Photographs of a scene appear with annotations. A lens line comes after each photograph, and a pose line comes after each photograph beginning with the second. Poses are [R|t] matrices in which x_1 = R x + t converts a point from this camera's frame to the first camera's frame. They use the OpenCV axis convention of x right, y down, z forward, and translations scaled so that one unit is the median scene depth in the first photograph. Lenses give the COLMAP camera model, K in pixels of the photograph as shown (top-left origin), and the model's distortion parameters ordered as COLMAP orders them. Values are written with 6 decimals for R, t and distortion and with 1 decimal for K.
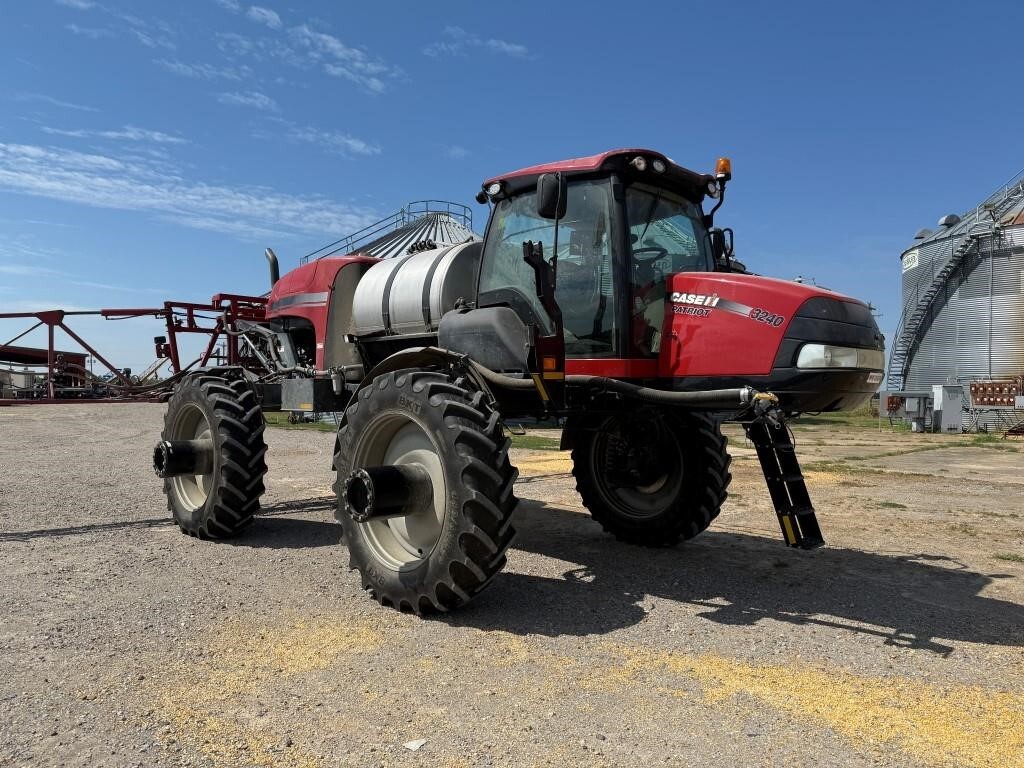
lens RADIAL K [[734.9, 0, 517.5], [0, 734.9, 366.0], [0, 0, 1]] dist [0.020288, -0.033840]
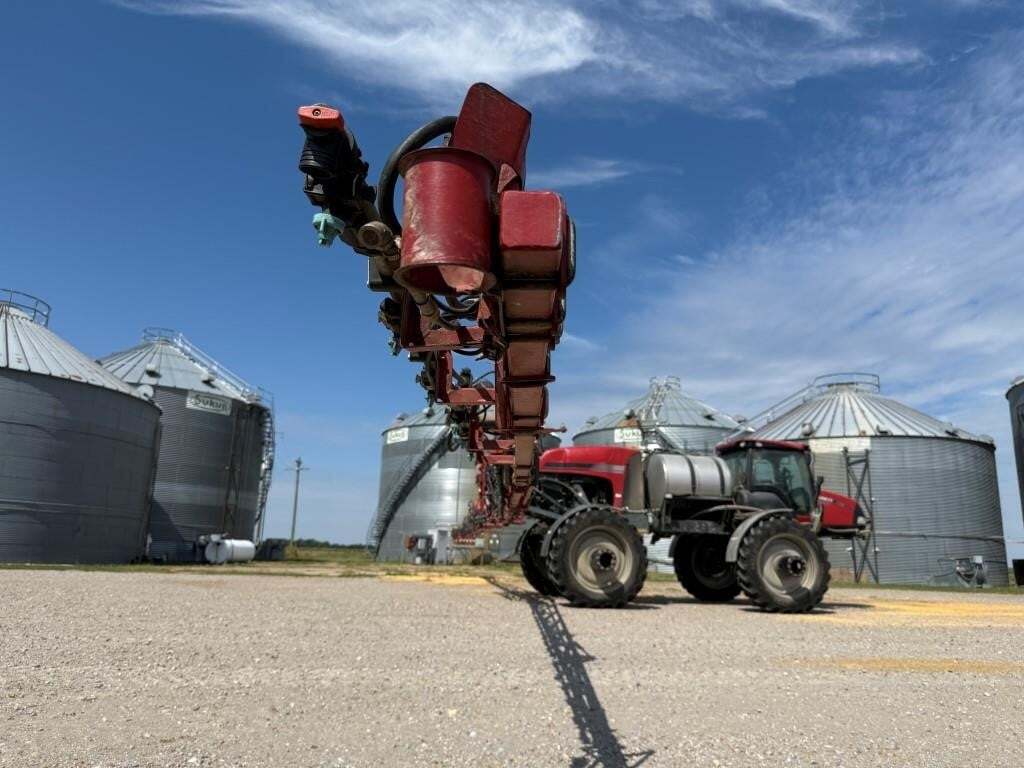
lens RADIAL K [[734.9, 0, 522.4], [0, 734.9, 393.0], [0, 0, 1]] dist [0.020288, -0.033840]
pose [[0.576924, 0.179826, 0.796757, -0.488929], [-0.053547, 0.981692, -0.182793, 0.017159], [-0.815041, 0.062794, 0.575991, 0.048058]]
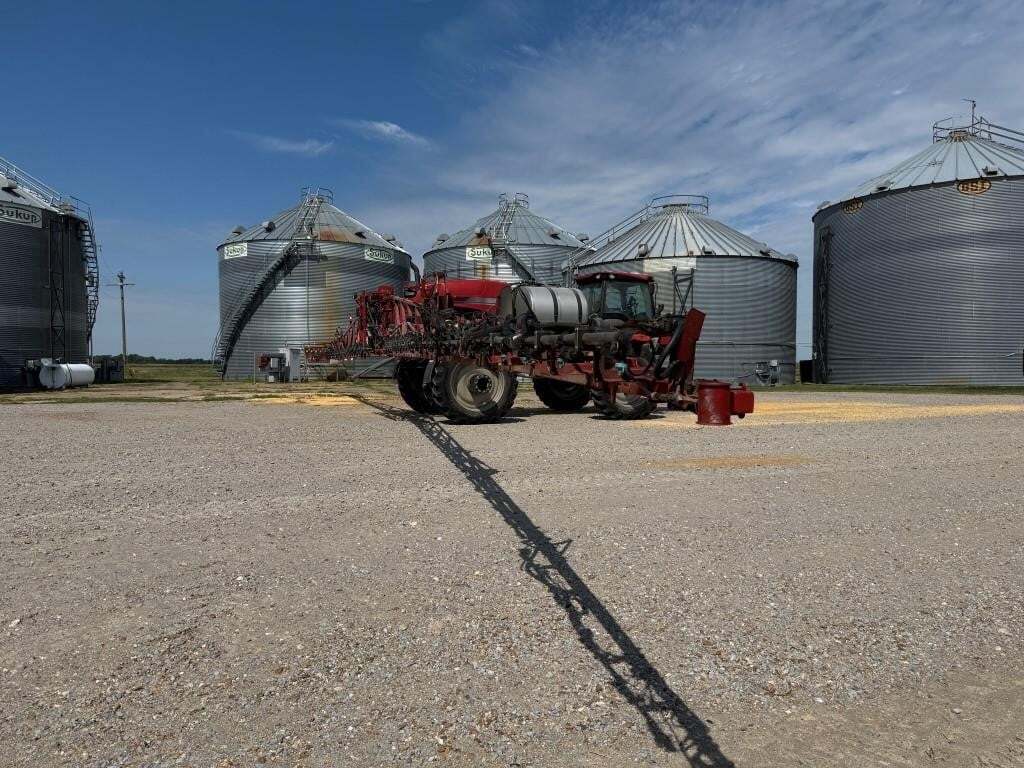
lens RADIAL K [[734.9, 0, 515.4], [0, 734.9, 385.5], [0, 0, 1]] dist [0.020288, -0.033840]
pose [[0.393598, -0.038969, 0.918456, -0.542114], [-0.032539, 0.997884, 0.056283, 0.003831], [-0.918707, -0.052039, 0.391497, 0.052693]]
